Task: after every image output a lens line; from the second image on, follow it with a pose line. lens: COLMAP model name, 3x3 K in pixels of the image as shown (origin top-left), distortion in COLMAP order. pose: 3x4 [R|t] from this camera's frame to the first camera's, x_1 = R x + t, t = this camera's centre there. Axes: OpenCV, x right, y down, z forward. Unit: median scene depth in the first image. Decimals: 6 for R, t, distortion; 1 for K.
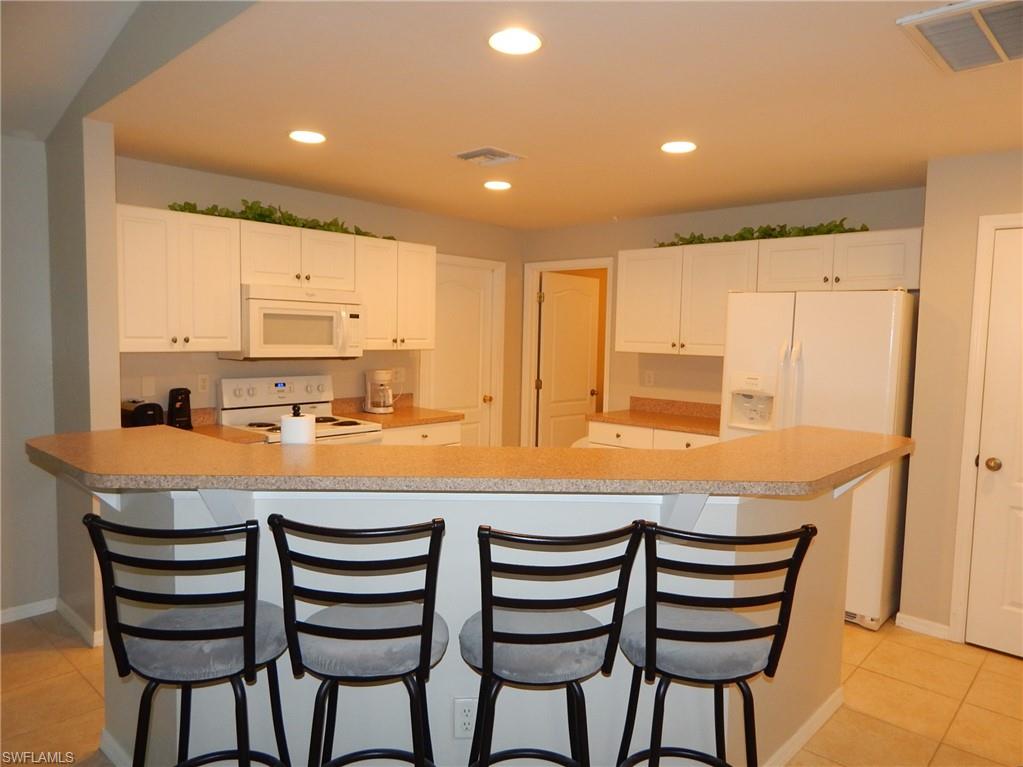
lens RADIAL K [[688.0, 0, 509.6], [0, 688.0, 387.6], [0, 0, 1]] dist [0.004846, 0.000988]
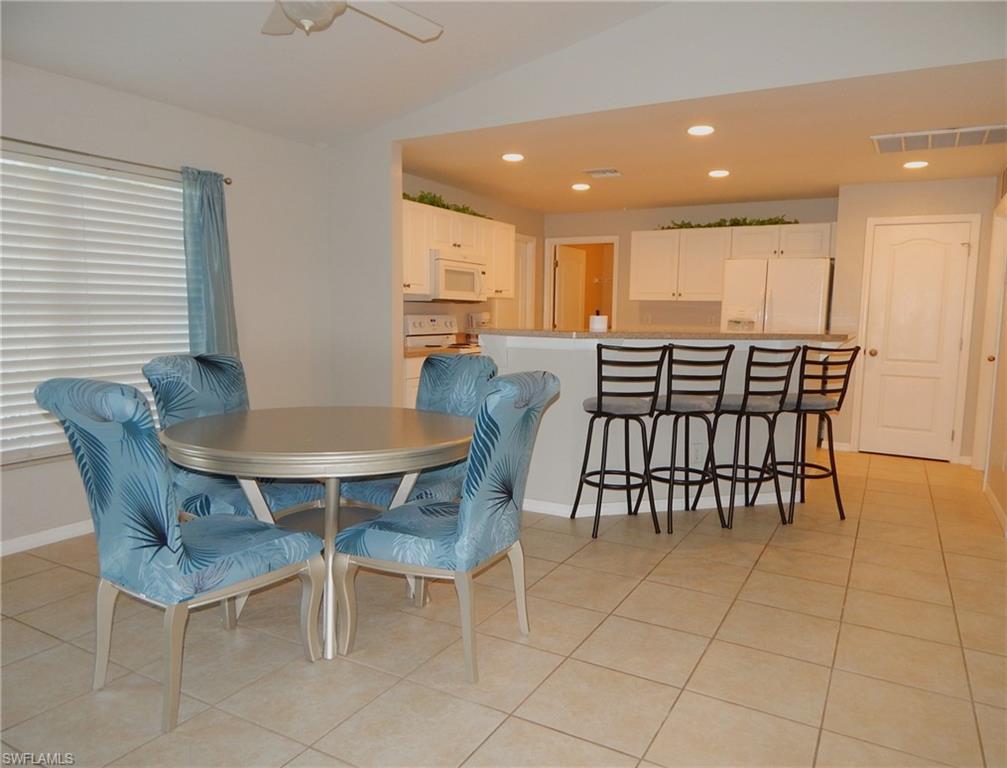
lens RADIAL K [[697.8, 0, 505.5], [0, 697.8, 382.6], [0, 0, 1]] dist [0.043166, 0.000787]
pose [[0.968996, -0.028190, 0.245463, -0.571475], [0.021399, 0.999312, 0.030289, 0.088163], [-0.246148, -0.024097, 0.968933, -0.472257]]
